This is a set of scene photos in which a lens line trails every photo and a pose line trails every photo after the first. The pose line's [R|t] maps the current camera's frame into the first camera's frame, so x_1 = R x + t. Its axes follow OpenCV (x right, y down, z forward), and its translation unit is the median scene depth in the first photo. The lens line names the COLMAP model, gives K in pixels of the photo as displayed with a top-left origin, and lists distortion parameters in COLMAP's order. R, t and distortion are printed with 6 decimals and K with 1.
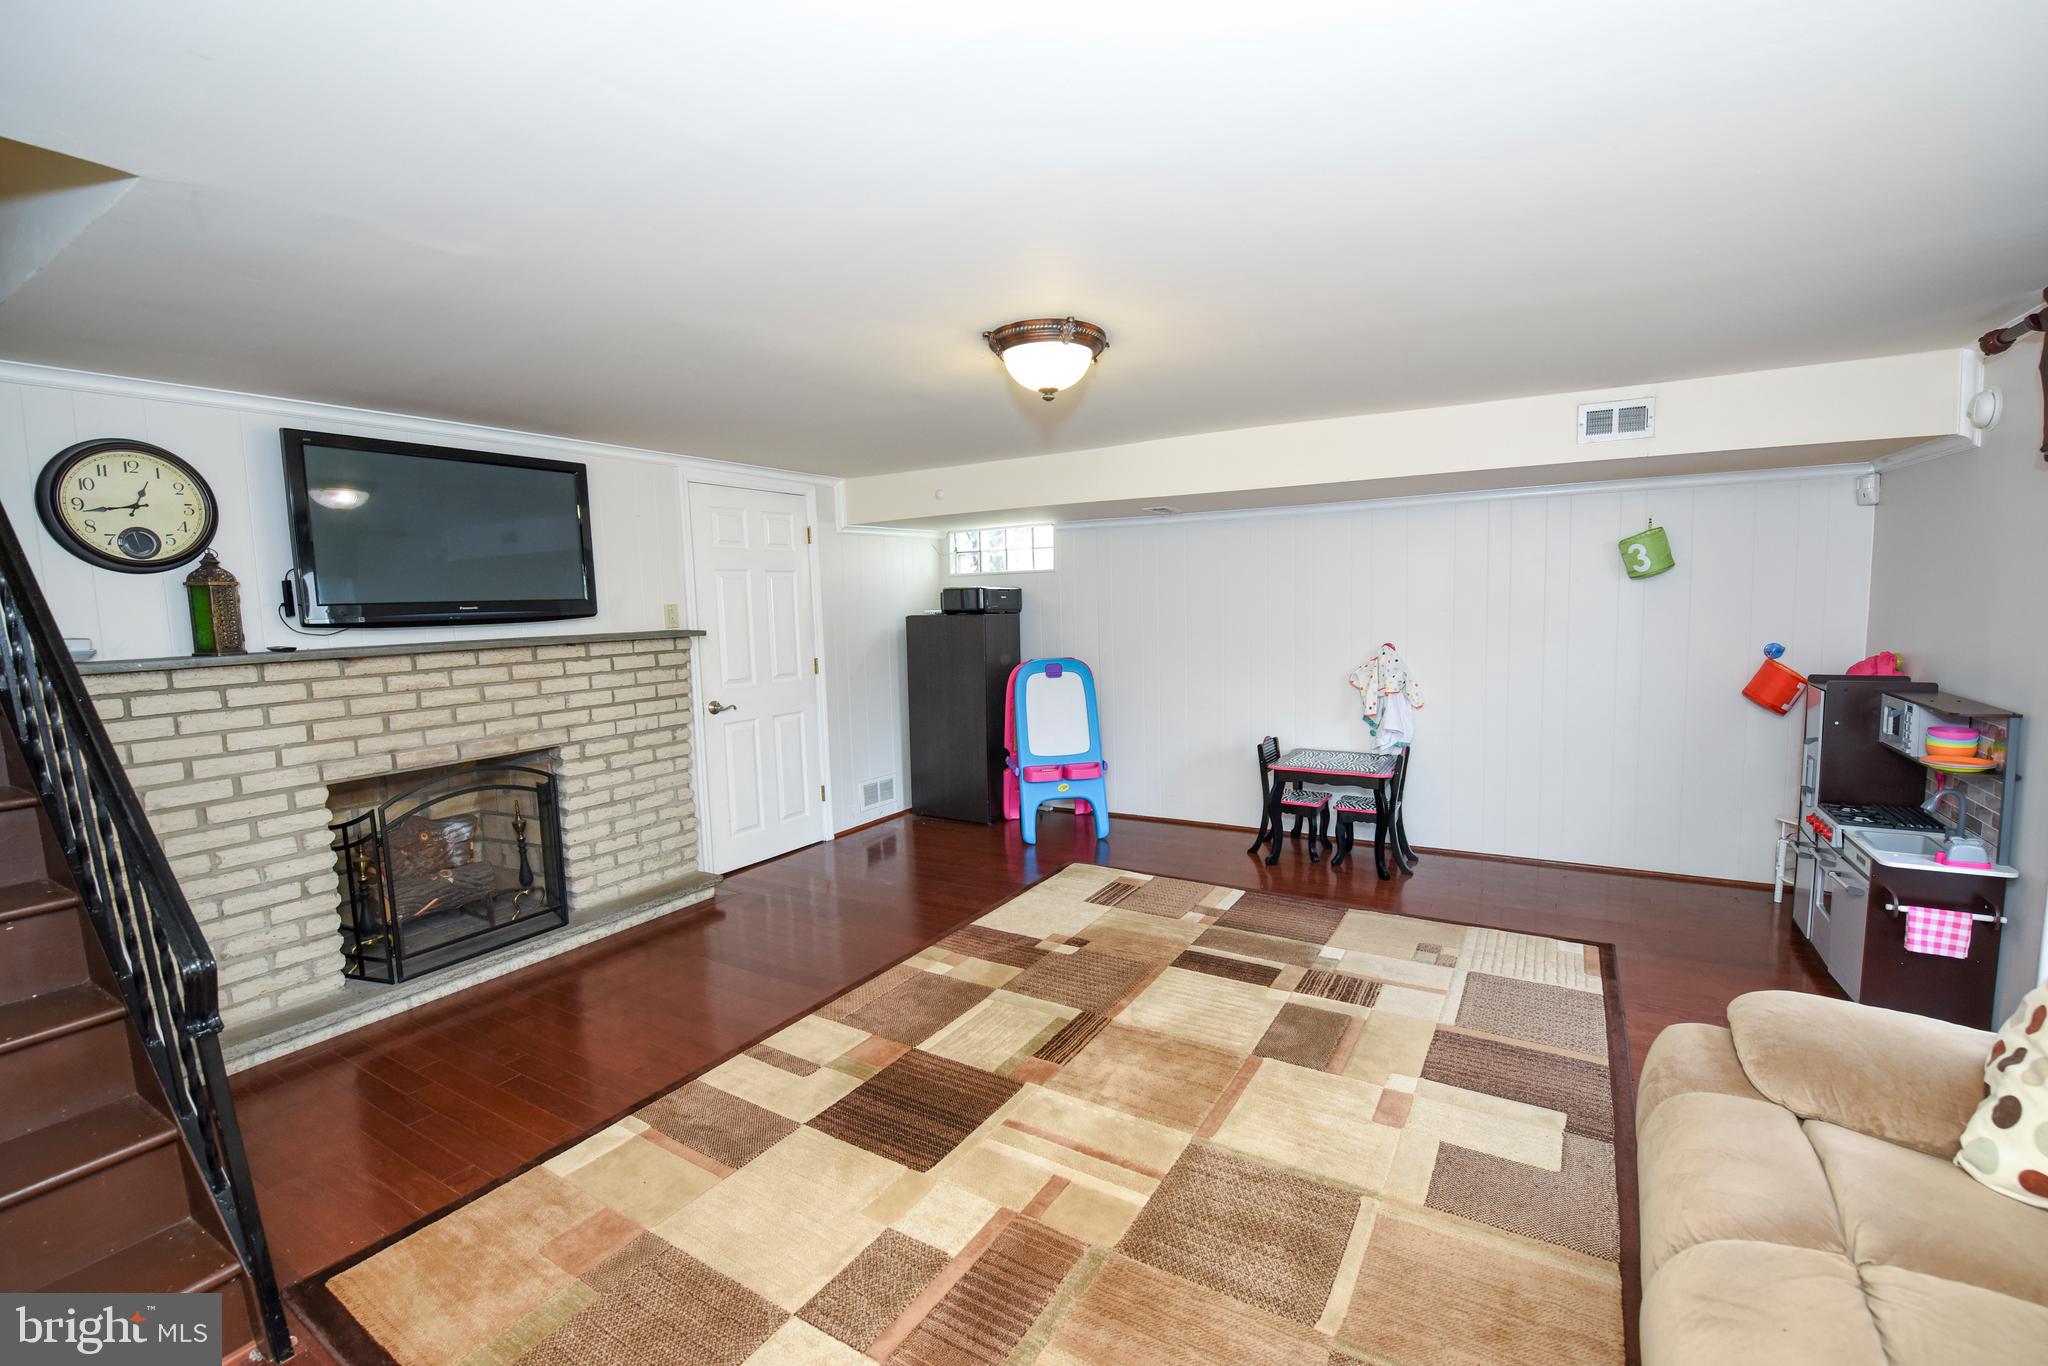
lens RADIAL K [[874.8, 0, 1014.1], [0, 874.8, 680.0], [0, 0, 1]] dist [-0.011499, -0.000478]
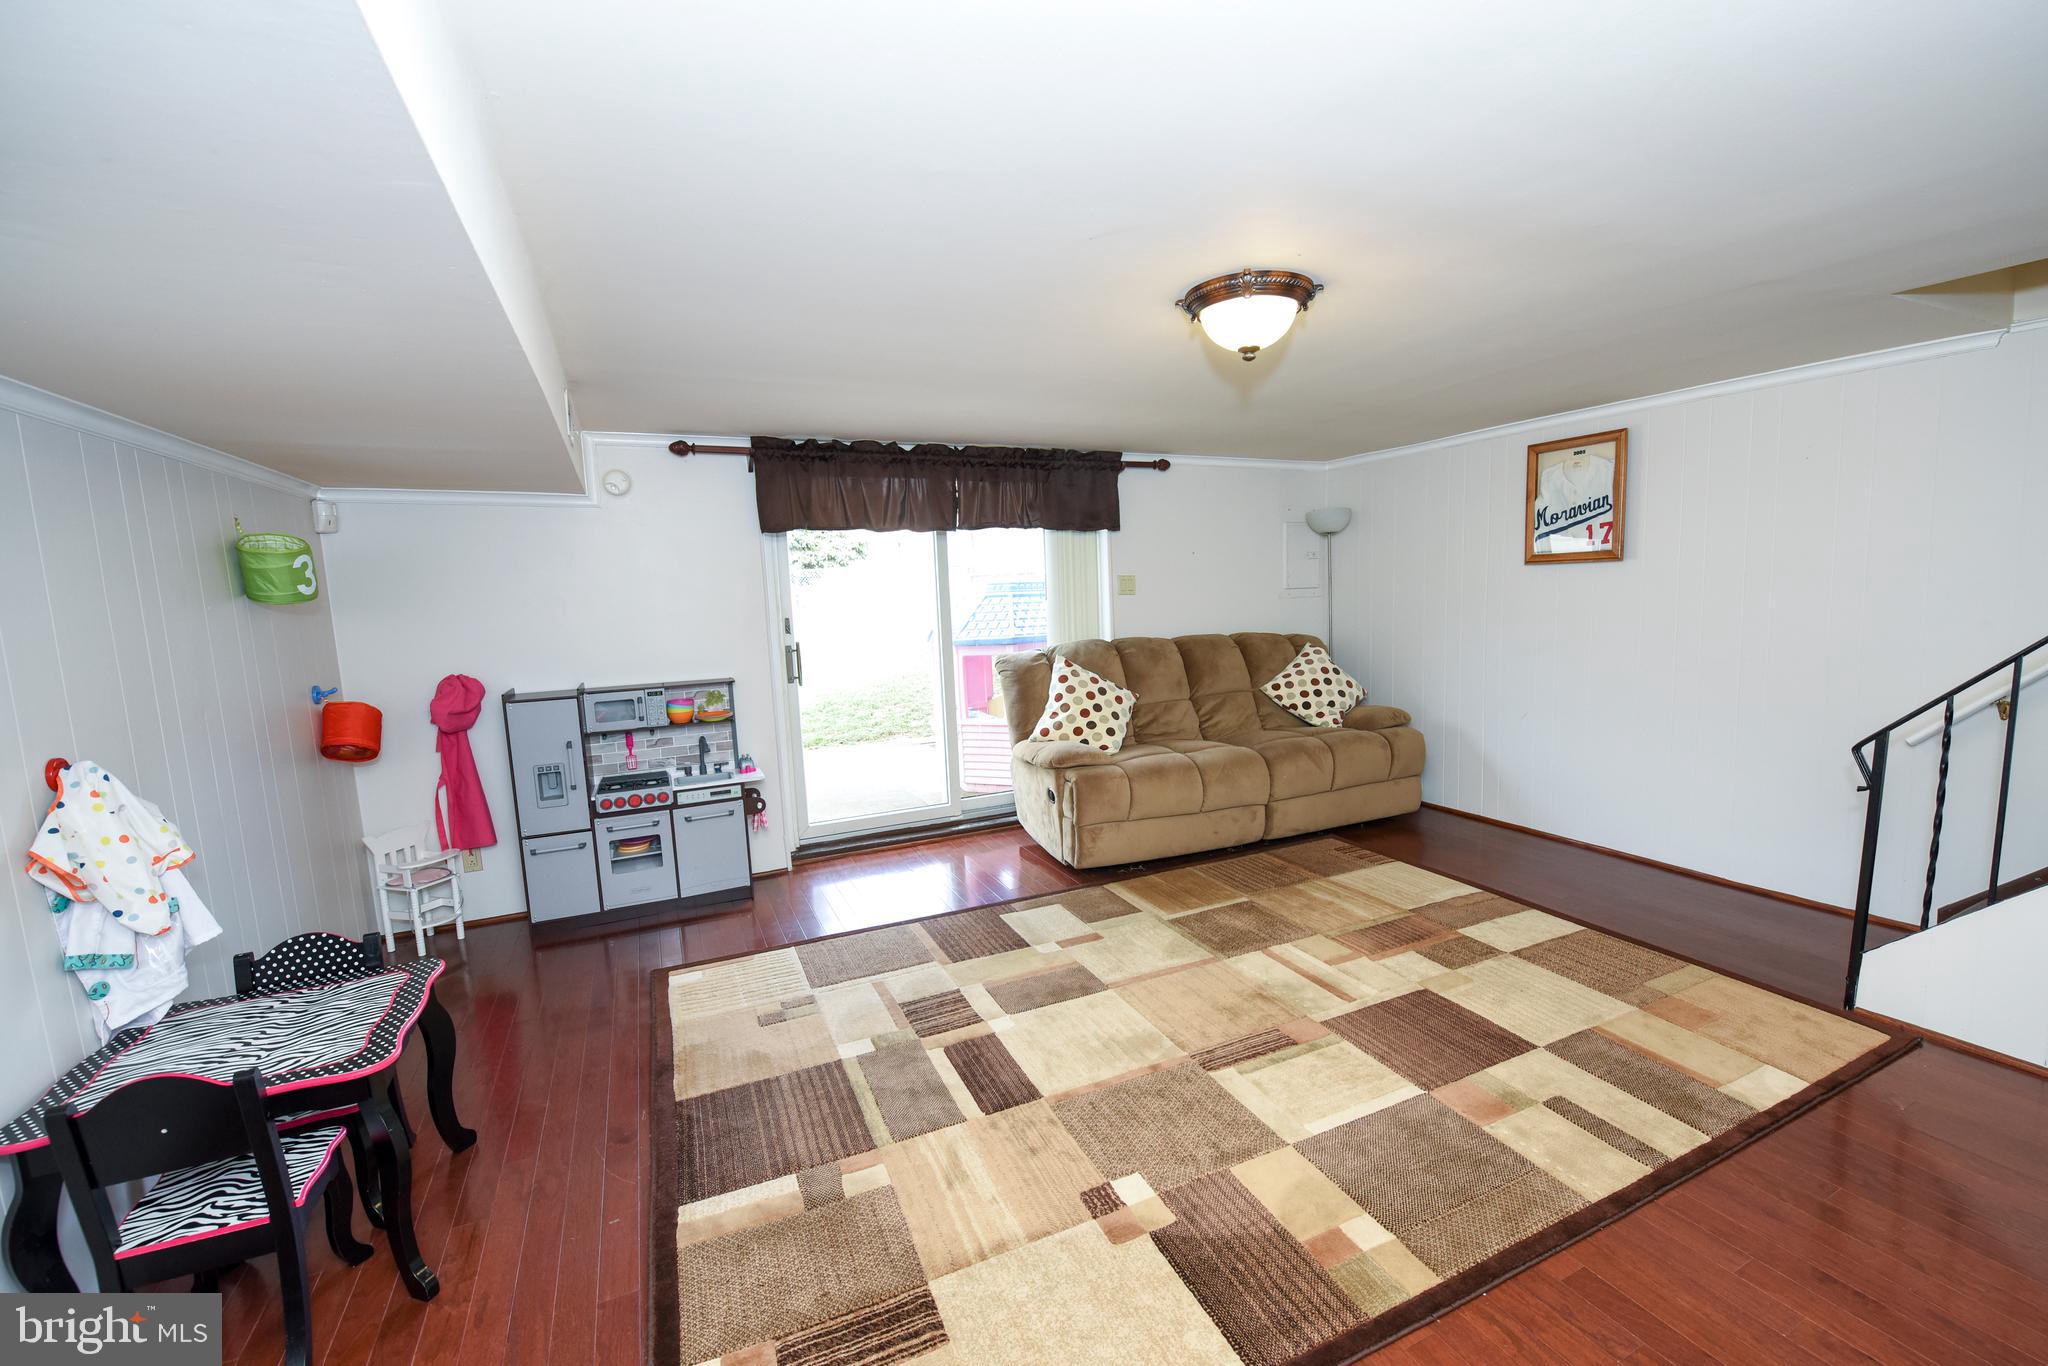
lens RADIAL K [[869.6, 0, 1068.9], [0, 869.6, 686.3], [0, 0, 1]] dist [-0.007645, -0.000225]
pose [[-0.857027, -0.004971, 0.515247, -0.191660], [0.102527, 0.978314, 0.179974, -0.122209], [-0.504968, 0.207069, -0.837932, 1.380413]]
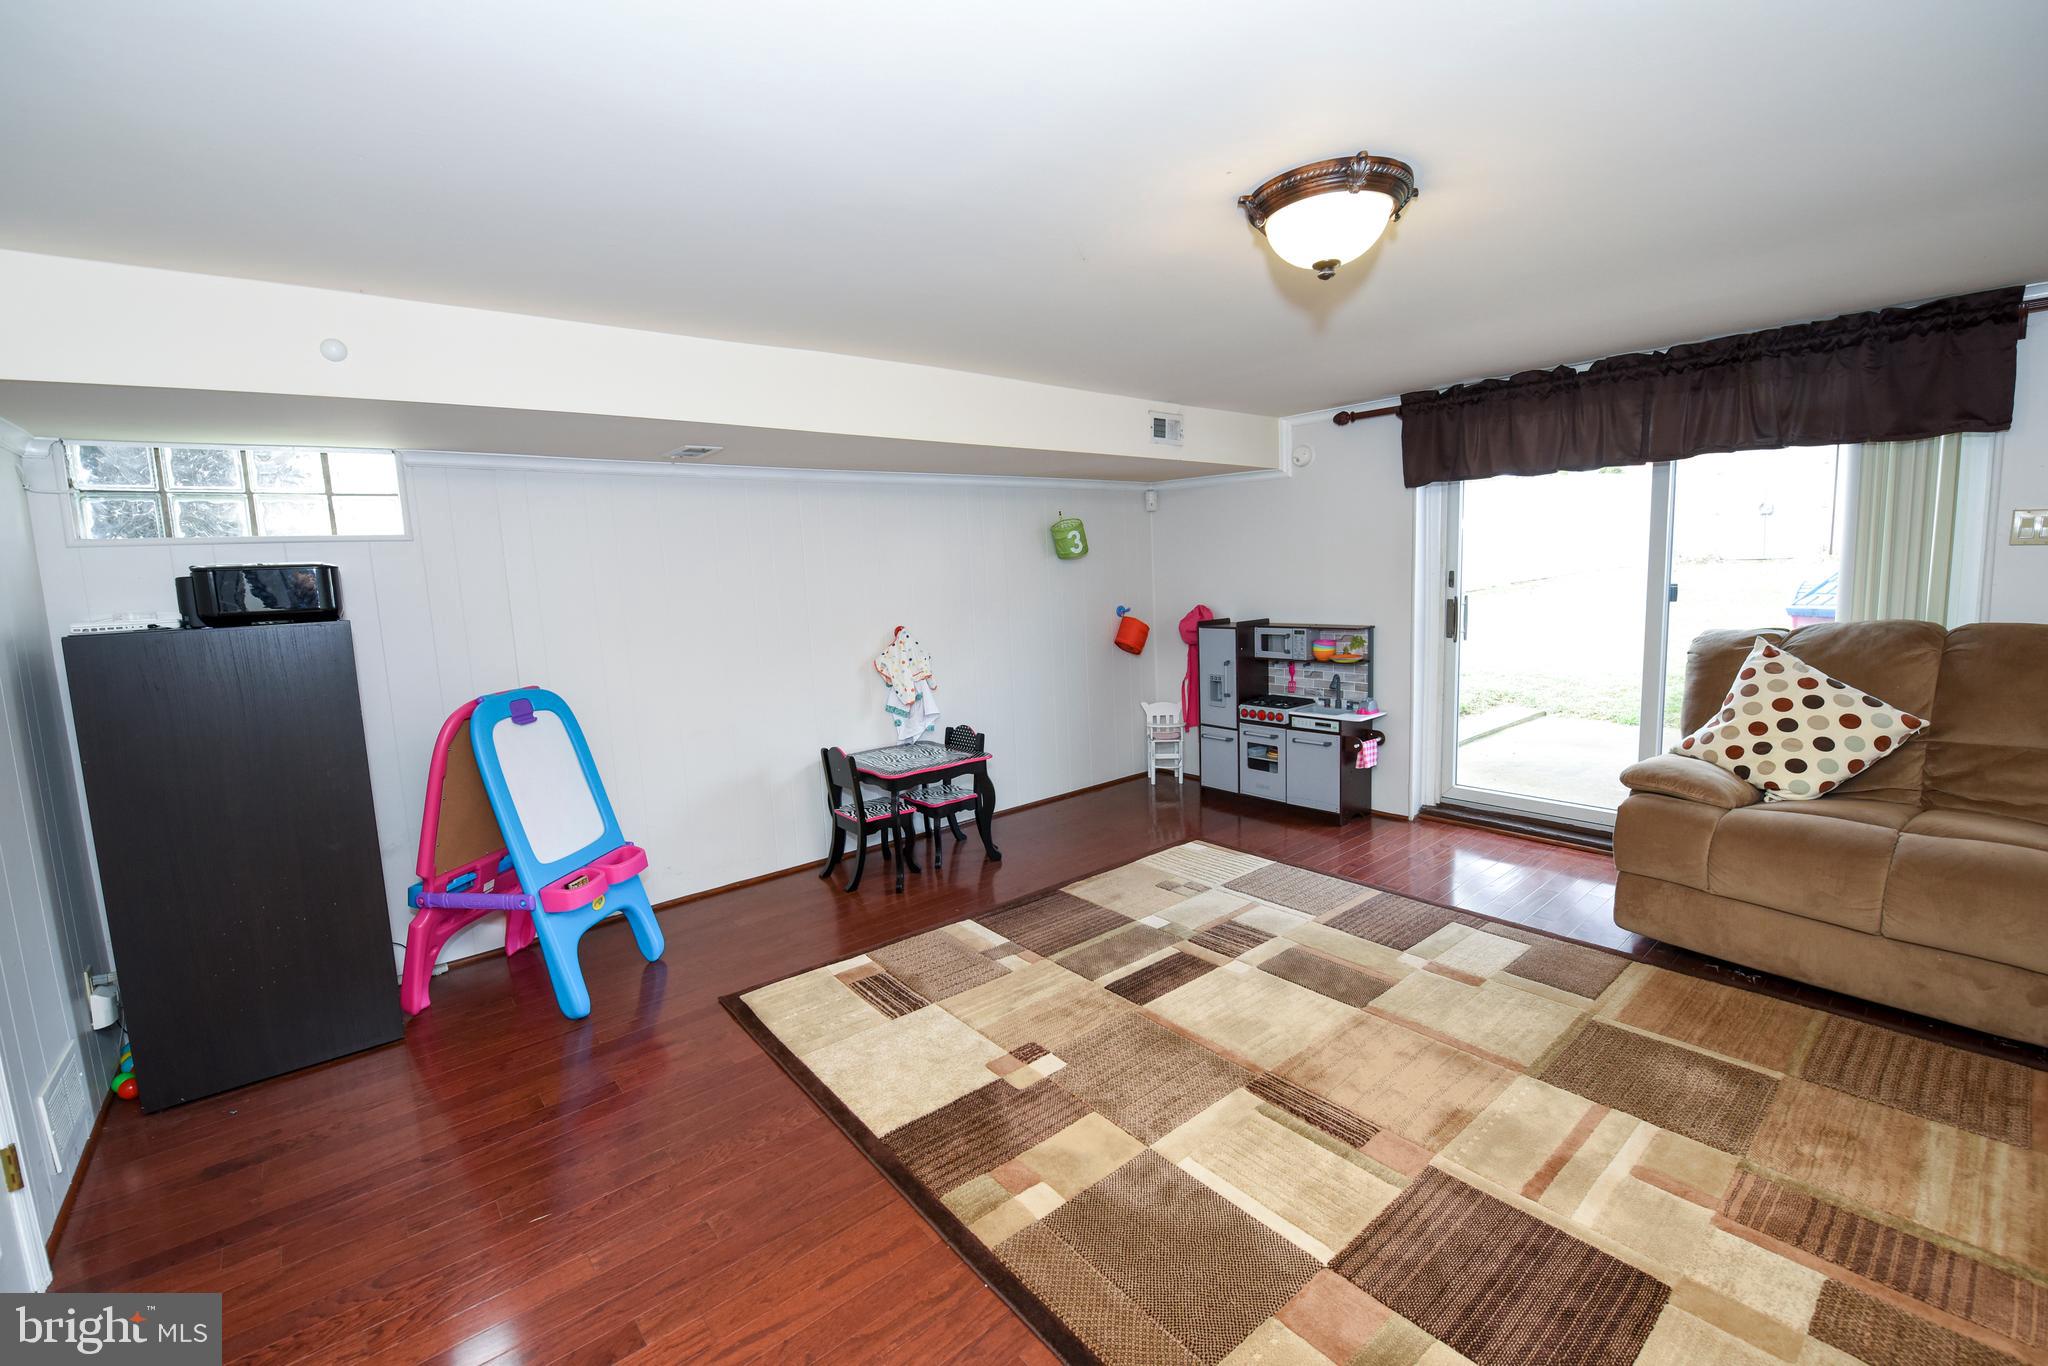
lens RADIAL K [[874.8, 0, 1014.1], [0, 874.8, 680.0], [0, 0, 1]] dist [-0.011499, -0.000478]
pose [[0.310178, -0.109339, 0.944370, -0.553697], [0.119697, 0.989951, 0.075302, -0.051995], [-0.943113, 0.089681, 0.320149, 0.743341]]
